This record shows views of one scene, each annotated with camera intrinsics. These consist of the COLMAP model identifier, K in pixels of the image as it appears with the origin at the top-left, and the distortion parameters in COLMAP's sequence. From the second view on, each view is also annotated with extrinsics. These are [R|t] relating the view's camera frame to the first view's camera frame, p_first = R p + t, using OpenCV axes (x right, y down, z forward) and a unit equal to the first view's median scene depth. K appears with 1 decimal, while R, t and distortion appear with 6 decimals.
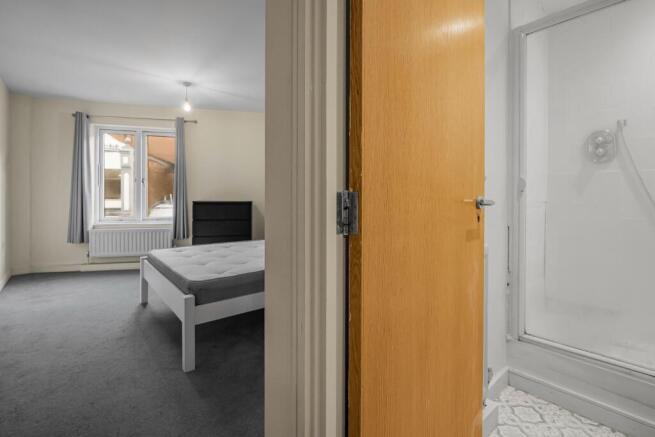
lens RADIAL K [[302.5, 0, 336.7], [0, 302.5, 199.2], [0, 0, 1]] dist [-0.001606, -0.000056]
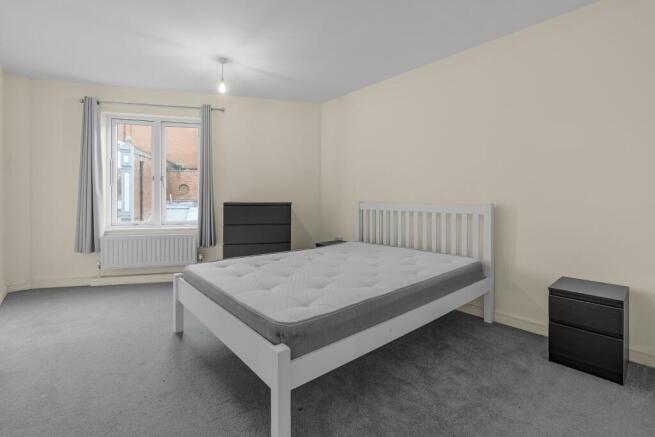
lens RADIAL K [[302.5, 0, 336.7], [0, 302.5, 199.2], [0, 0, 1]] dist [-0.001606, -0.000056]
pose [[0.999960, -0.000895, 0.008908, -0.166017], [0.000905, 0.999999, -0.001068, -0.001367], [-0.008907, 0.001076, 0.999960, 0.149246]]
